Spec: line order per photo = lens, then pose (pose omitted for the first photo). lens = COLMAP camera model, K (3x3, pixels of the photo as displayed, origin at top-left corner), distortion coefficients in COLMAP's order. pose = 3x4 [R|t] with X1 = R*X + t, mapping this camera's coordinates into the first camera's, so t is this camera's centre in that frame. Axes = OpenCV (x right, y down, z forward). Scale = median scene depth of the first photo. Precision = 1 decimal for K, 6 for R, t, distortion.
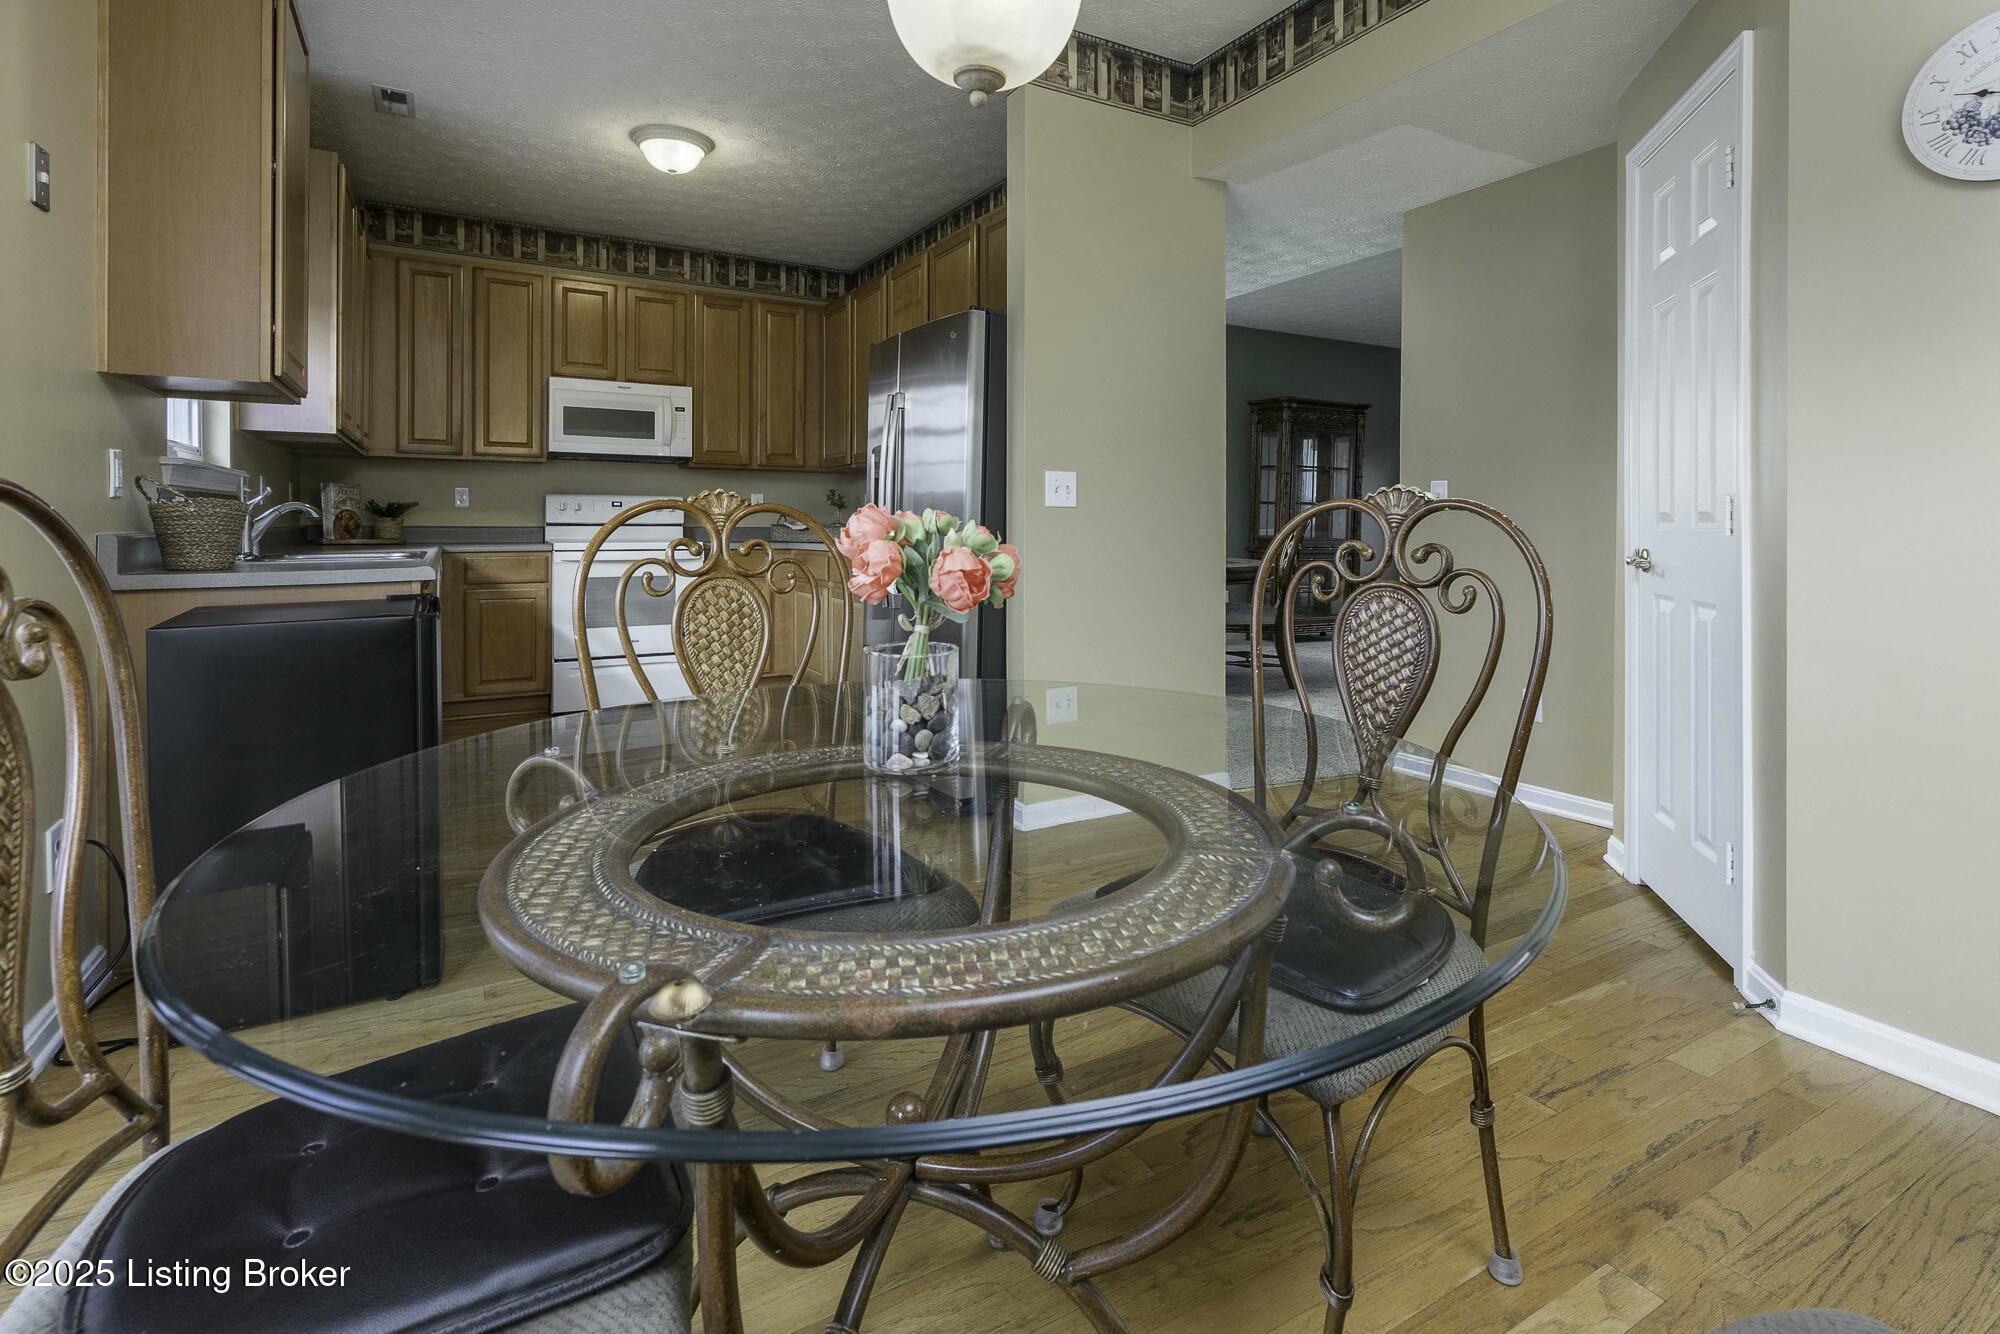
lens RADIAL K [[959.4, 0, 1034.1], [0, 959.4, 531.0], [0, 0, 1]] dist [-0.001787, -0.000433]
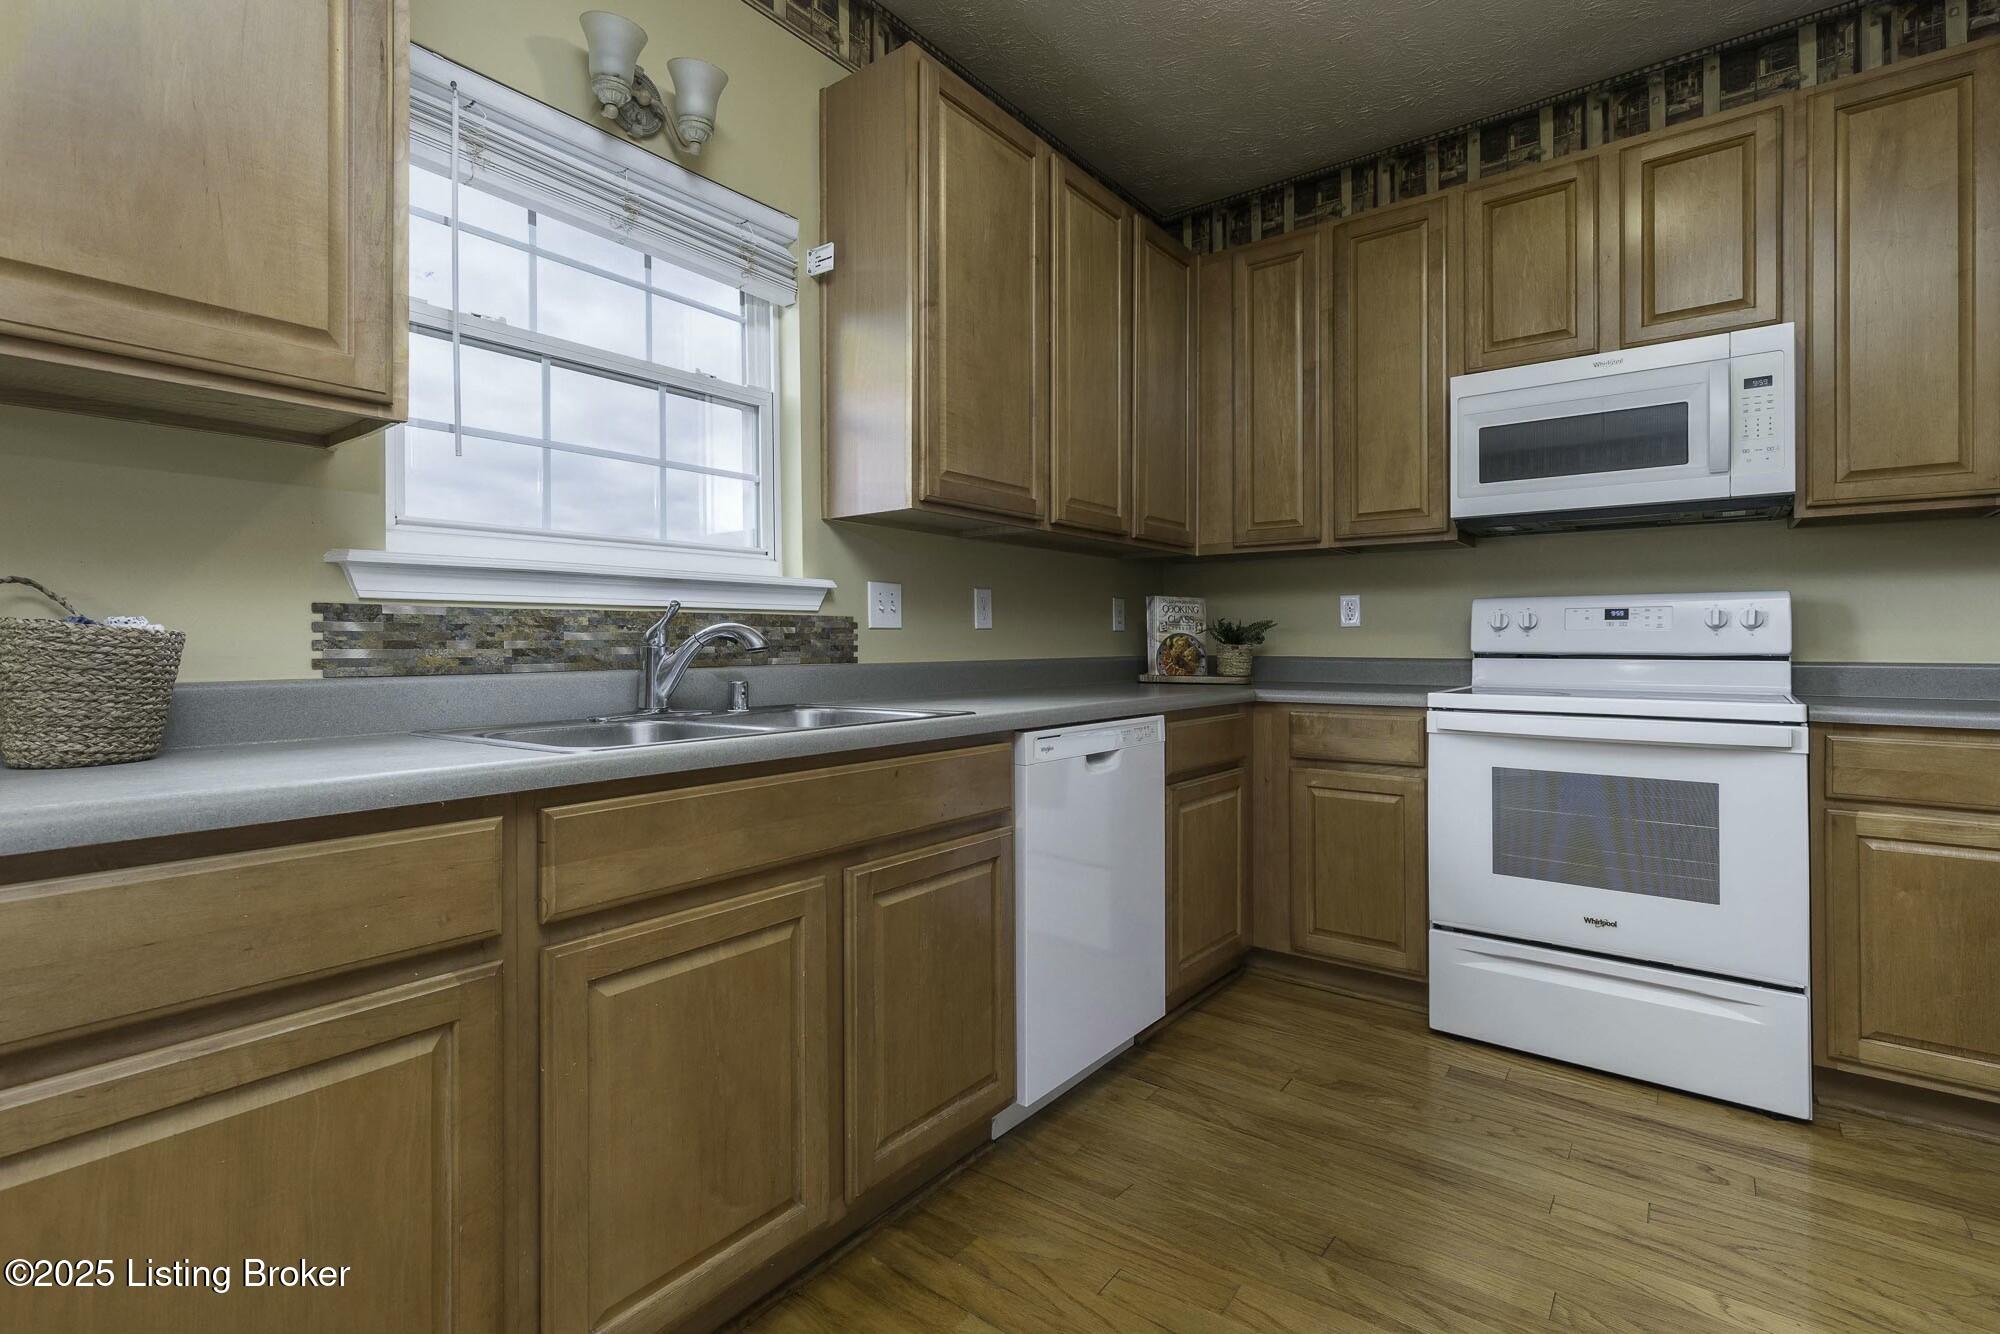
lens RADIAL K [[915.5, 0, 998.5], [0, 915.5, 637.9], [0, 0, 1]] dist [0.003391, 0.000097]
pose [[0.350051, -0.009075, -0.936687, -0.118459], [-0.003081, 0.999937, -0.010839, -0.010498], [0.936726, 0.006680, 0.350001, 0.584430]]
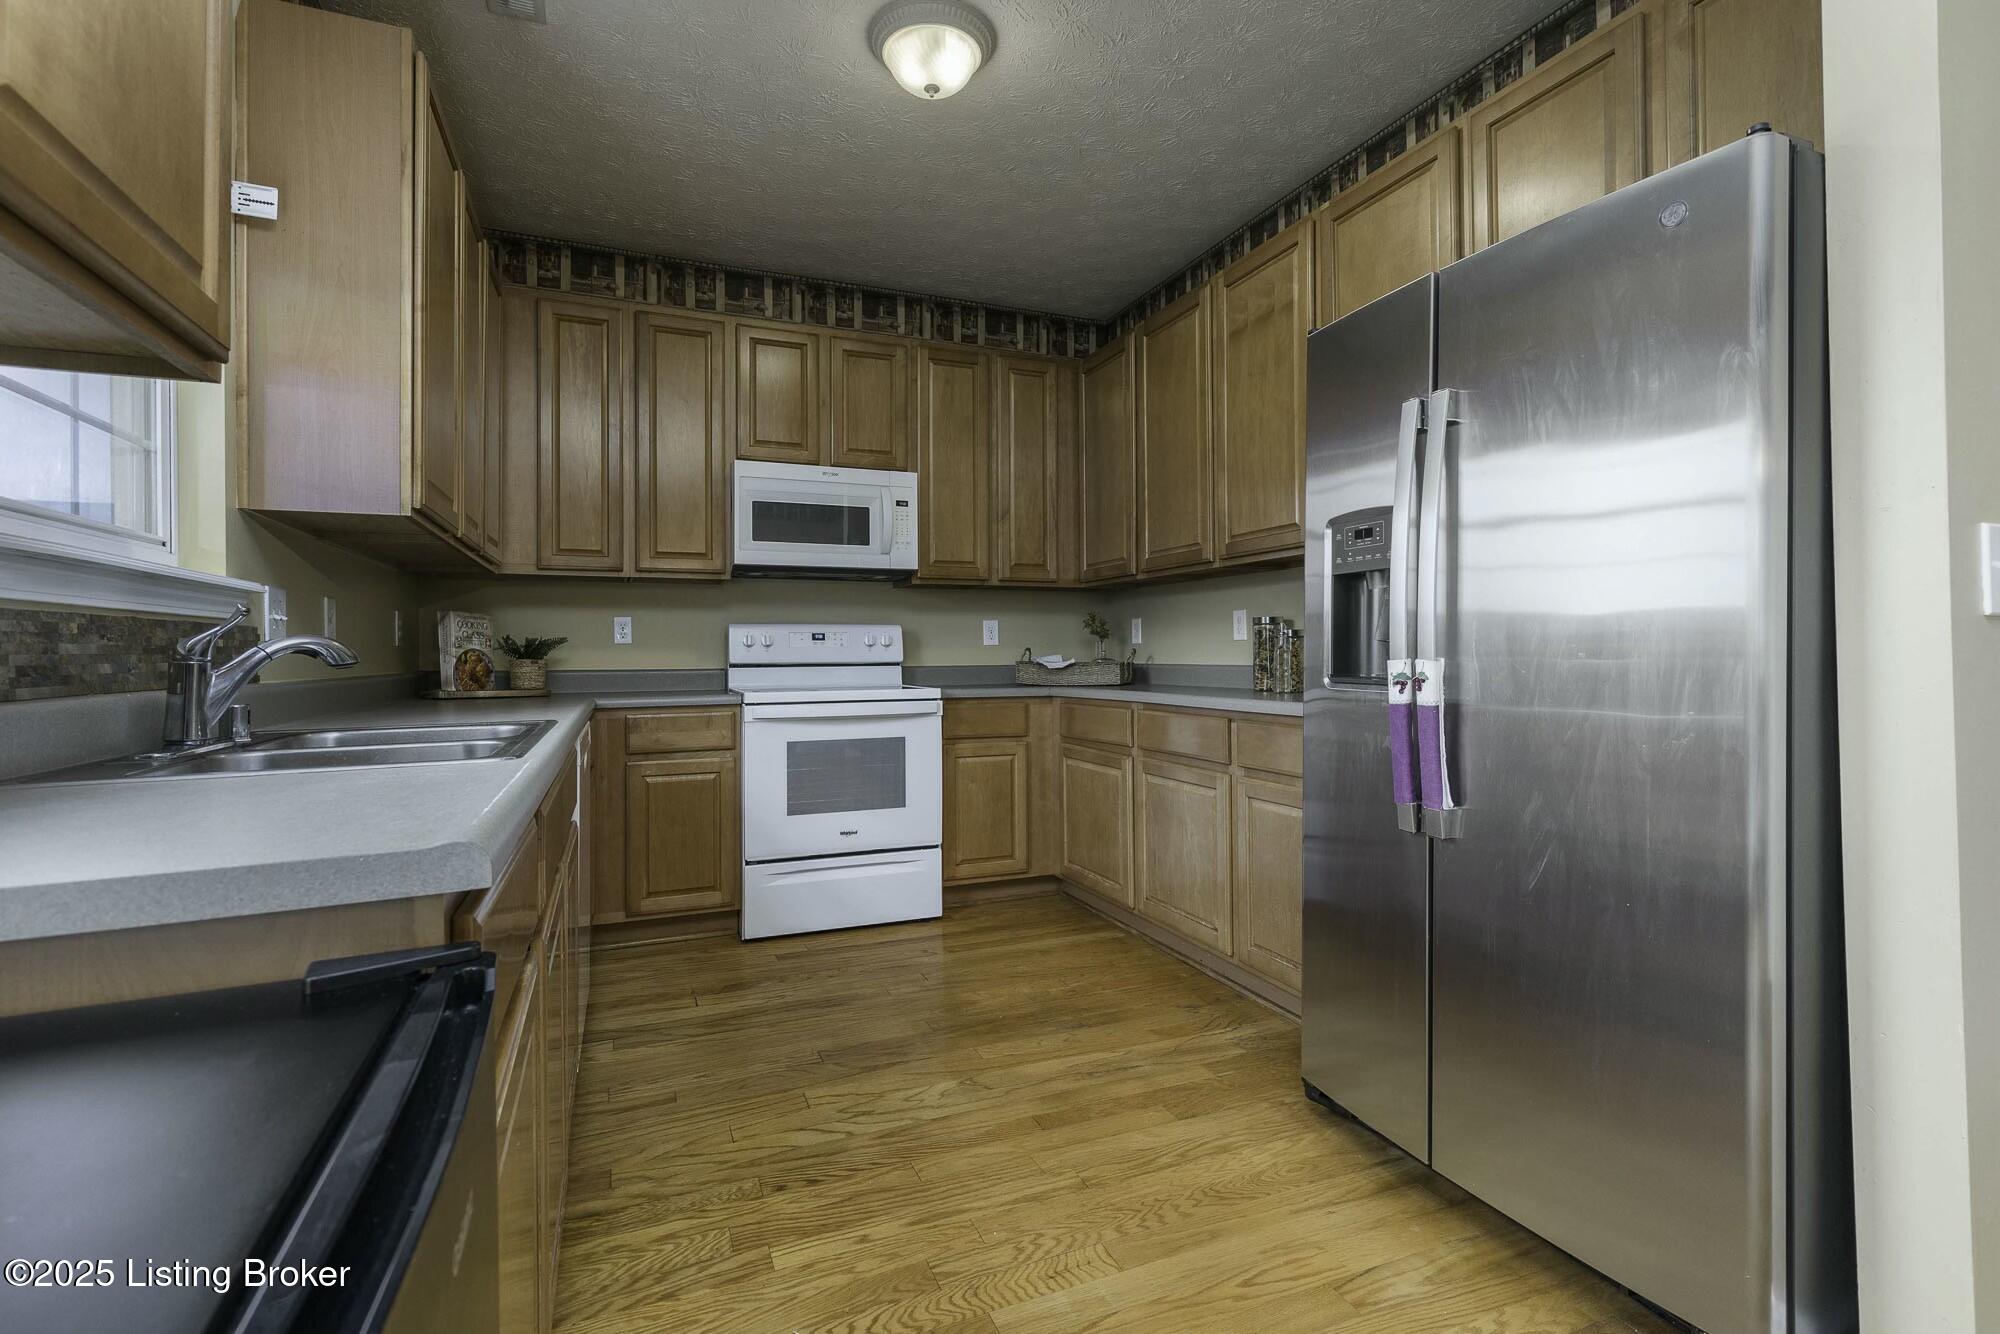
lens RADIAL K [[915.5, 0, 989.5], [0, 915.5, 644.4], [0, 0, 1]] dist [0.001442, 0.000203]
pose [[0.985963, -0.014298, -0.166350, -0.204404], [0.011375, 0.999764, -0.018515, -0.008126], [0.166575, 0.016363, 0.985893, 0.357250]]
